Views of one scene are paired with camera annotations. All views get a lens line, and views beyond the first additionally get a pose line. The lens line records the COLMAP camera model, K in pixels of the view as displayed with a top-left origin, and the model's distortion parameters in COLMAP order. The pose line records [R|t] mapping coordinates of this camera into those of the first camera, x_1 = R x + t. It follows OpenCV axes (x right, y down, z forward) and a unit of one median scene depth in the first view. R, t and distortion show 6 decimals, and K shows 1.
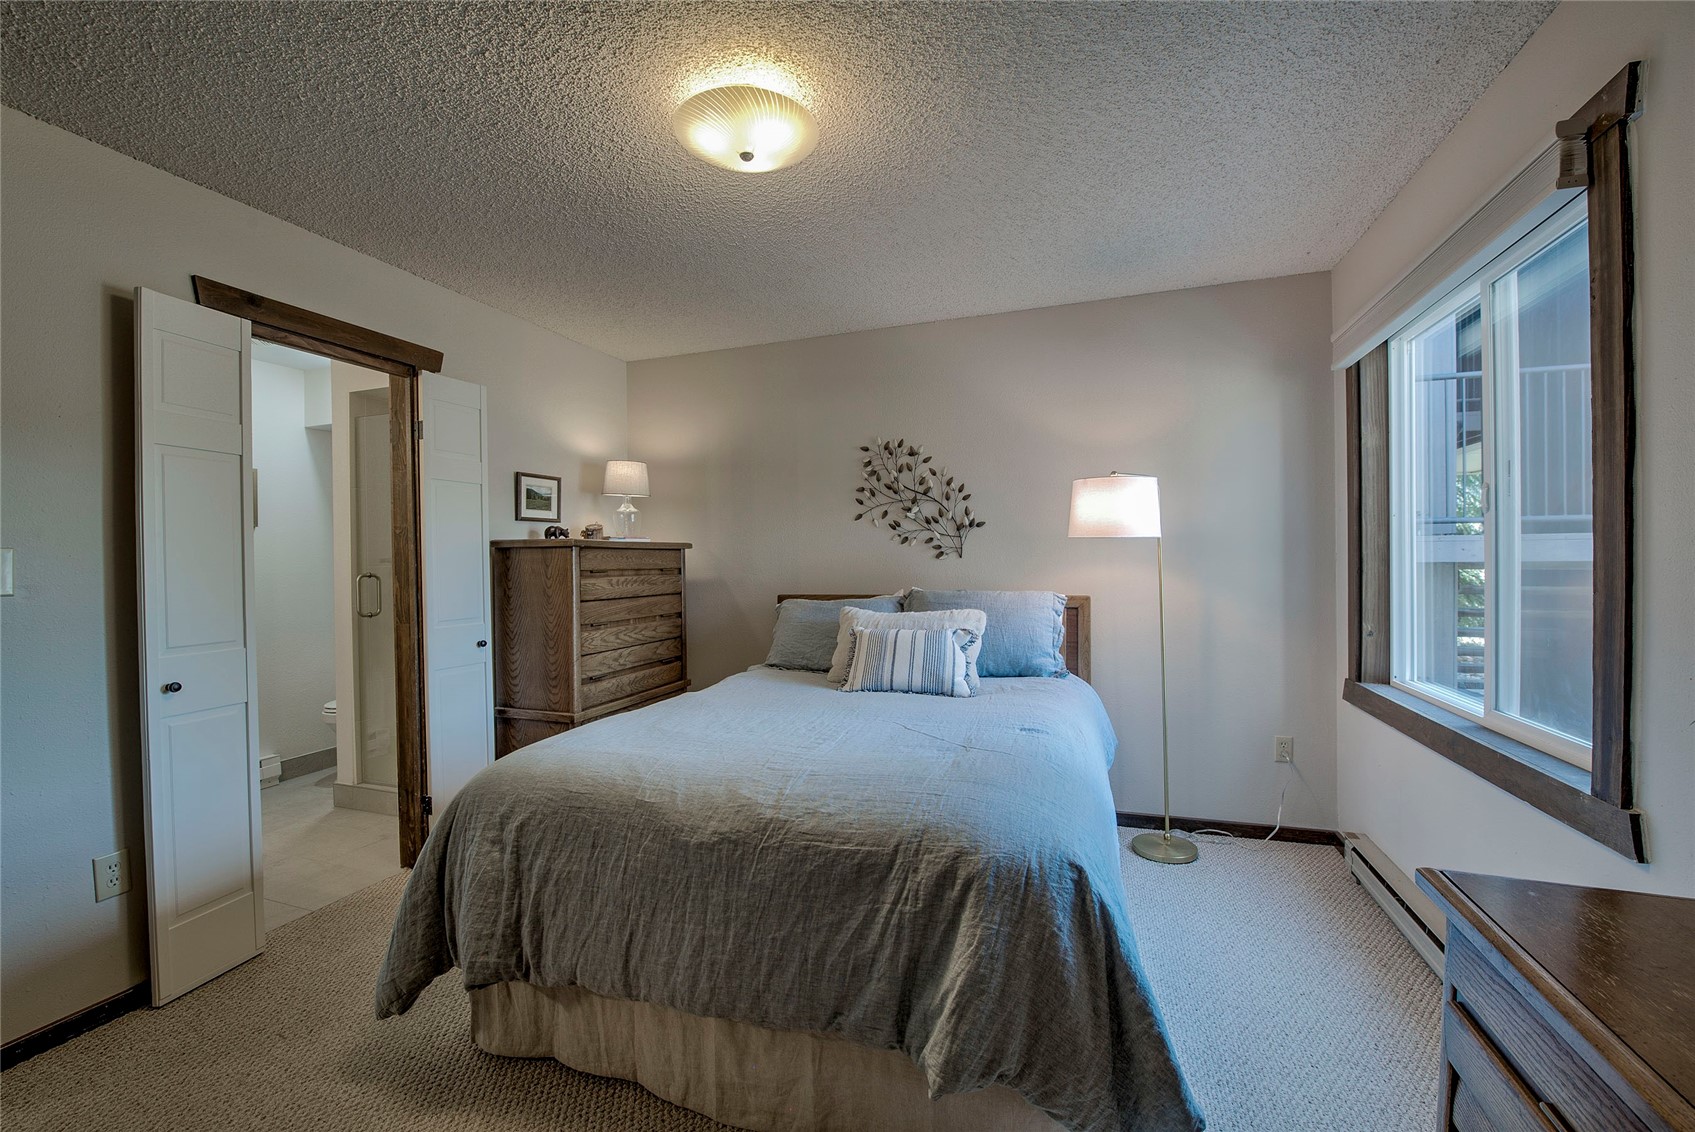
lens RADIAL K [[693.5, 0, 847.2], [0, 693.5, 567.5], [0, 0, 1]] dist [-0.016952, -0.002225]
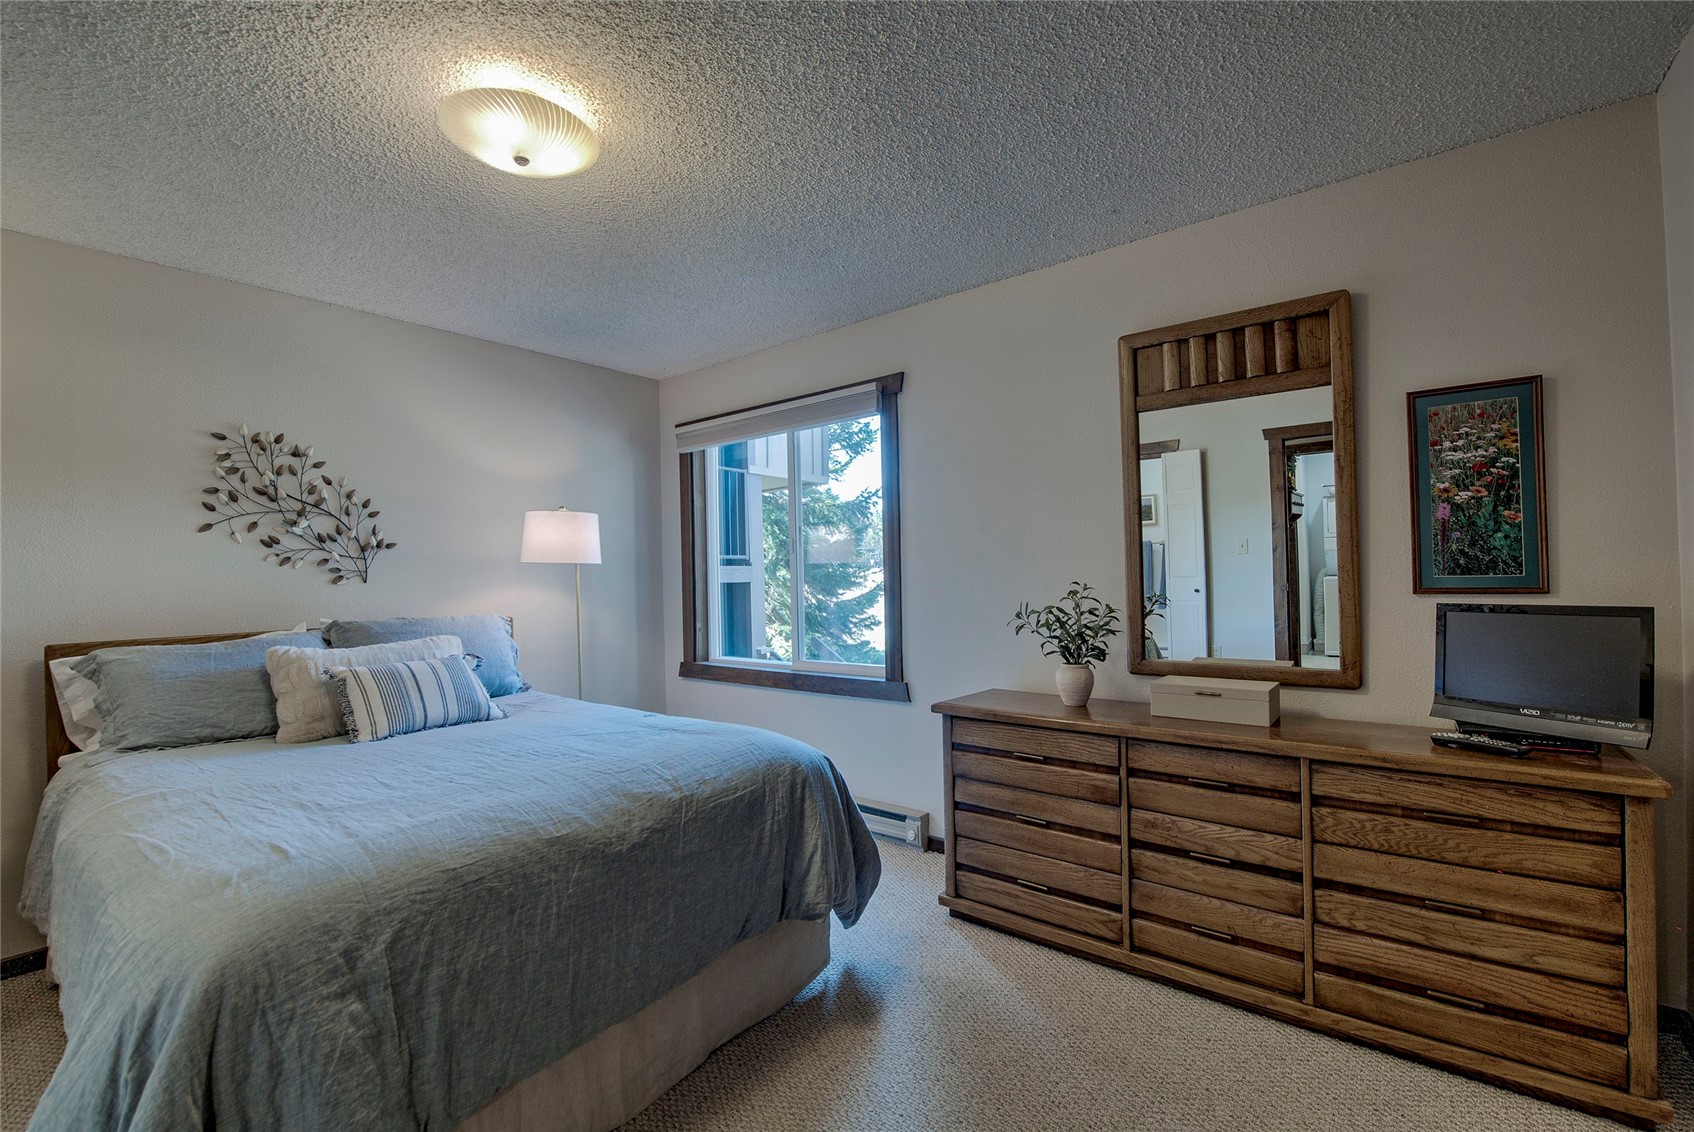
lens RADIAL K [[706.0, 0, 843.6], [0, 706.0, 568.8], [0, 0, 1]] dist [-0.014505, -0.000182]
pose [[0.327715, 0.012972, 0.944688, -0.469186], [0.026342, 0.999392, -0.022862, 0.004396], [-0.944409, 0.032377, 0.327174, 0.138452]]
